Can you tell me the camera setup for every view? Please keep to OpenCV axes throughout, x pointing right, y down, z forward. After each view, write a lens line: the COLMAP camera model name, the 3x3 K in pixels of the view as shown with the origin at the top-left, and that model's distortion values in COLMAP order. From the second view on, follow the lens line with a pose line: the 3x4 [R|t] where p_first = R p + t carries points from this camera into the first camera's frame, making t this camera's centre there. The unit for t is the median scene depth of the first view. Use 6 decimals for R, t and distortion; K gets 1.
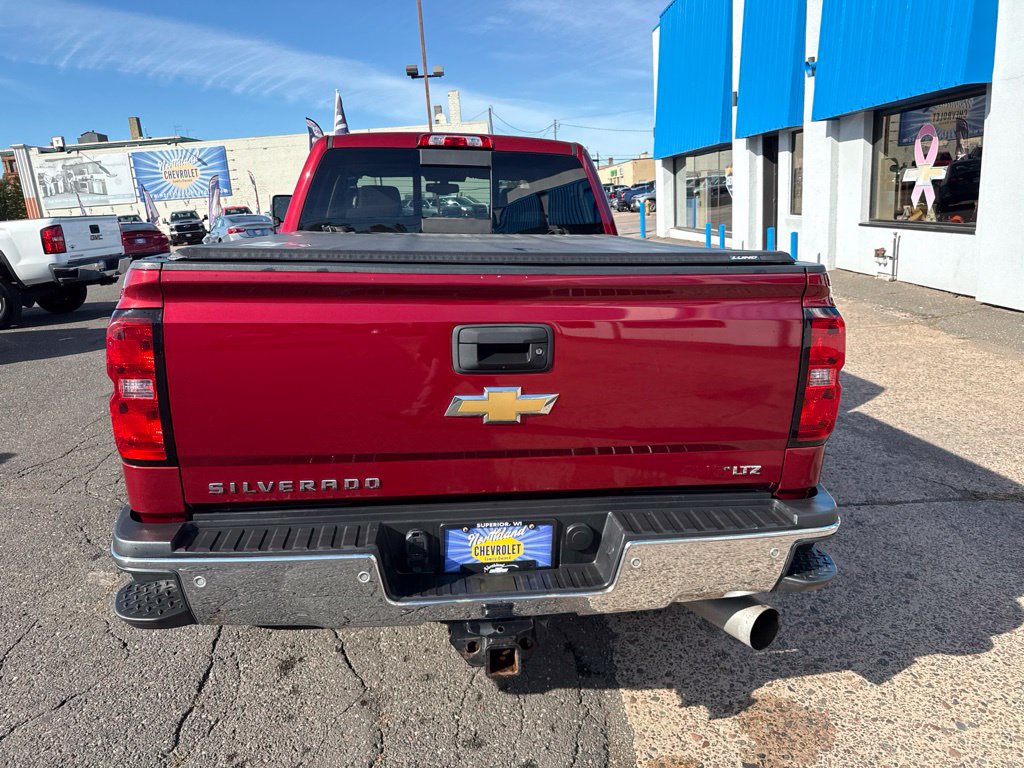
lens RADIAL K [[717.7, 0, 516.8], [0, 717.7, 383.2], [0, 0, 1]] dist [0.028825, -0.035181]
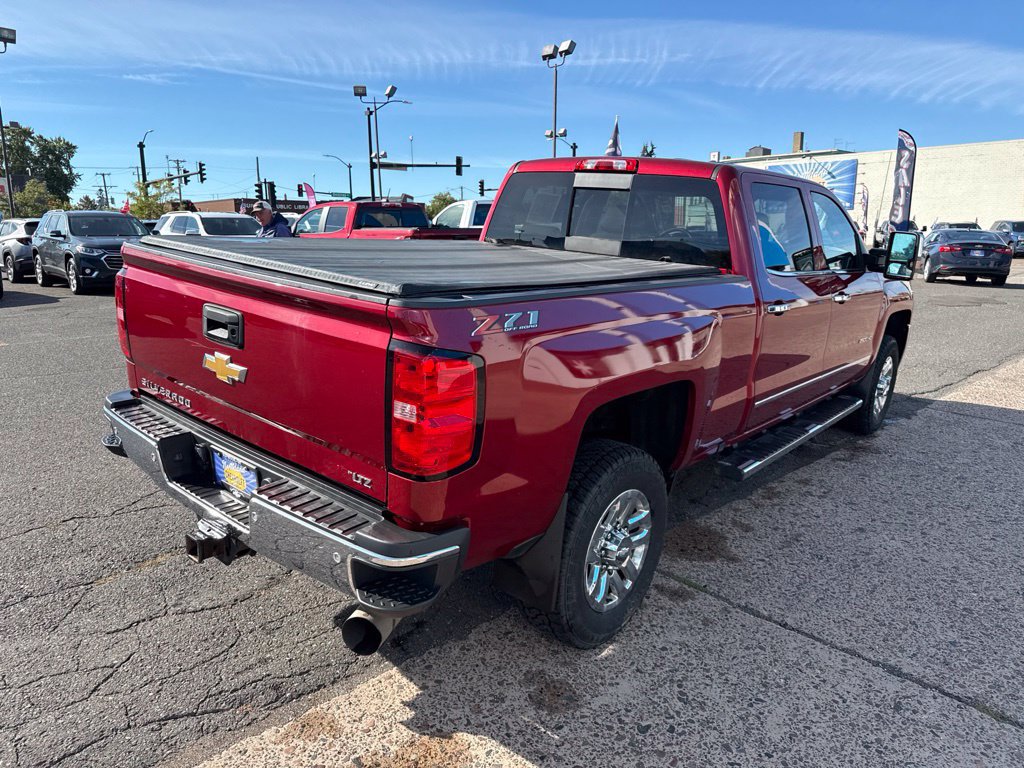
lens RADIAL K [[717.7, 0, 518.4], [0, 717.7, 388.3], [0, 0, 1]] dist [0.028825, -0.035181]
pose [[0.678639, 0.217988, -0.701377, 0.503662], [-0.224563, 0.970794, 0.084440, -0.065344], [0.699300, 0.100199, 0.707771, 0.164856]]
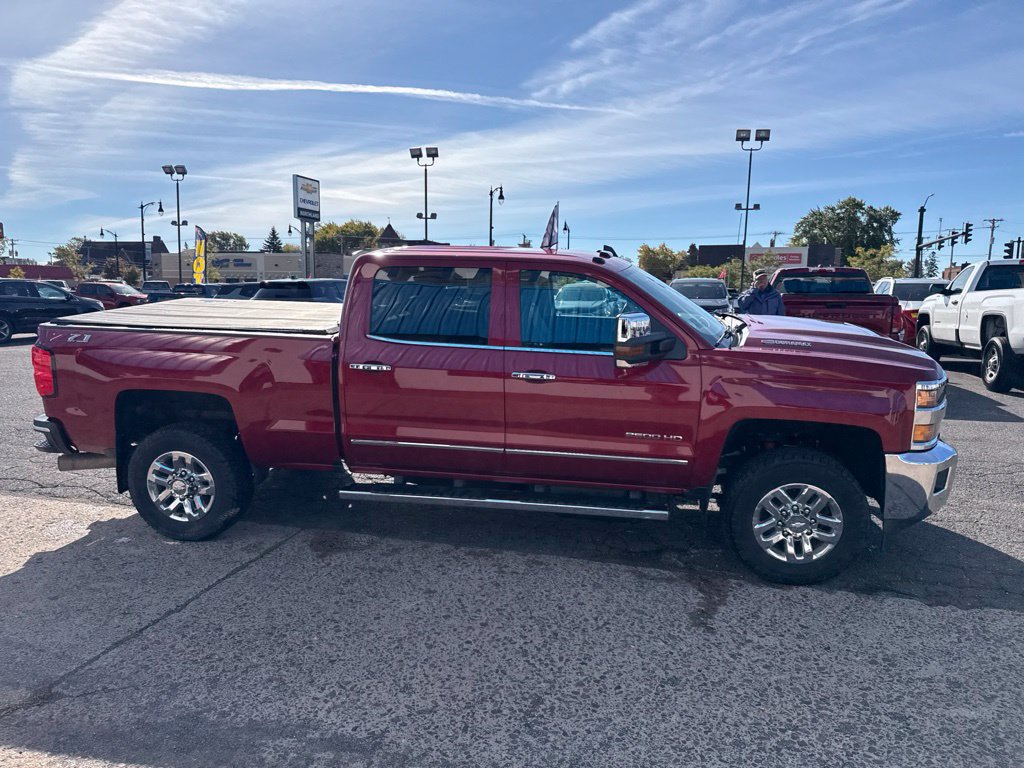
lens RADIAL K [[717.7, 0, 518.6], [0, 717.7, 395.0], [0, 0, 1]] dist [0.028825, -0.035181]
pose [[-0.290295, 0.200649, -0.935665, 0.964516], [-0.231883, 0.933880, 0.272209, -0.415560], [0.928417, 0.295986, -0.224574, 1.308427]]
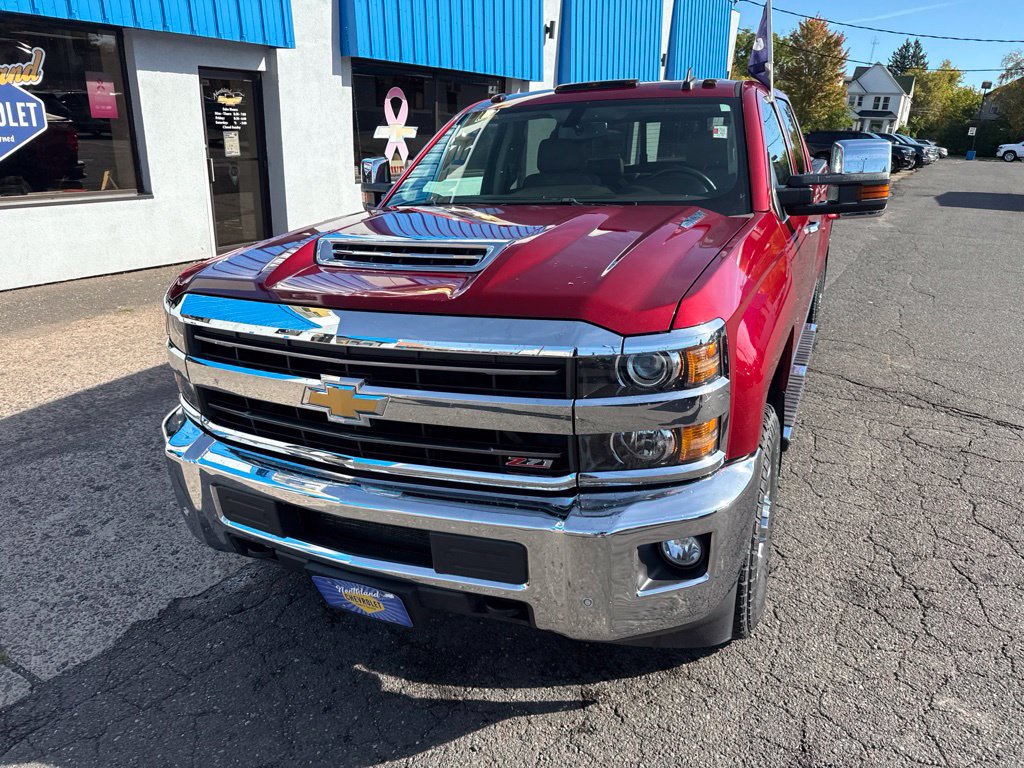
lens RADIAL K [[717.7, 0, 514.9], [0, 717.7, 391.5], [0, 0, 1]] dist [0.028825, -0.035181]
pose [[-0.848868, -0.151528, 0.506421, -0.459593], [0.151482, 0.848120, 0.507686, -0.474357], [-0.506434, 0.507672, -0.696989, 1.836220]]
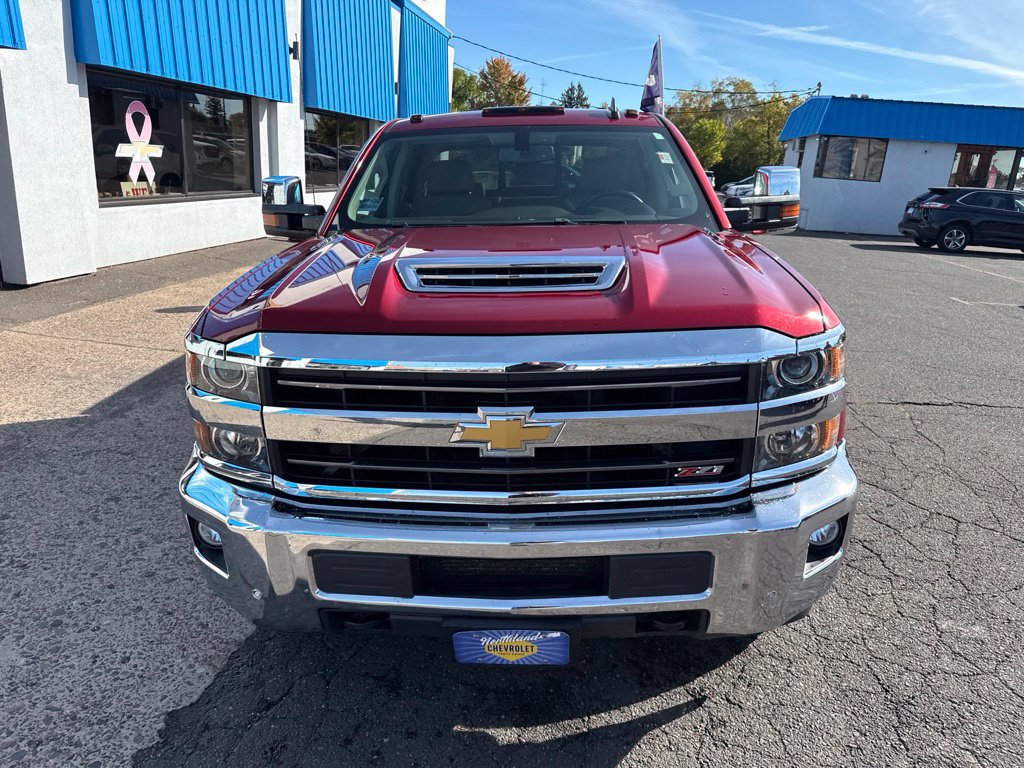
lens RADIAL K [[717.7, 0, 513.2], [0, 717.7, 390.6], [0, 0, 1]] dist [0.028825, -0.035181]
pose [[-0.986191, -0.042537, 0.160054, -0.235335], [0.046926, 0.855066, 0.516392, -0.491421], [-0.158822, 0.516772, -0.841262, 1.908966]]
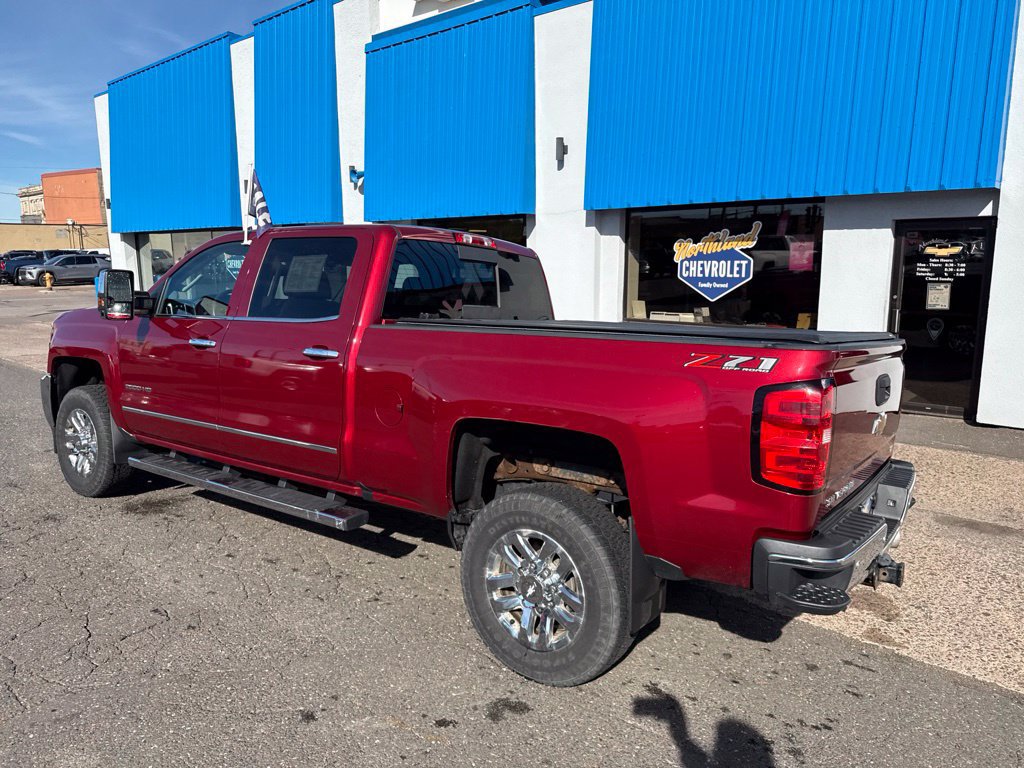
lens RADIAL K [[716.2, 0, 515.3], [0, 716.2, 384.3], [0, 0, 1]] dist [0.038795, -0.049922]
pose [[0.681358, -0.063547, 0.729186, -0.709036], [0.140250, 0.989100, -0.044852, -0.041286], [-0.718388, 0.132829, 0.682844, 0.169393]]
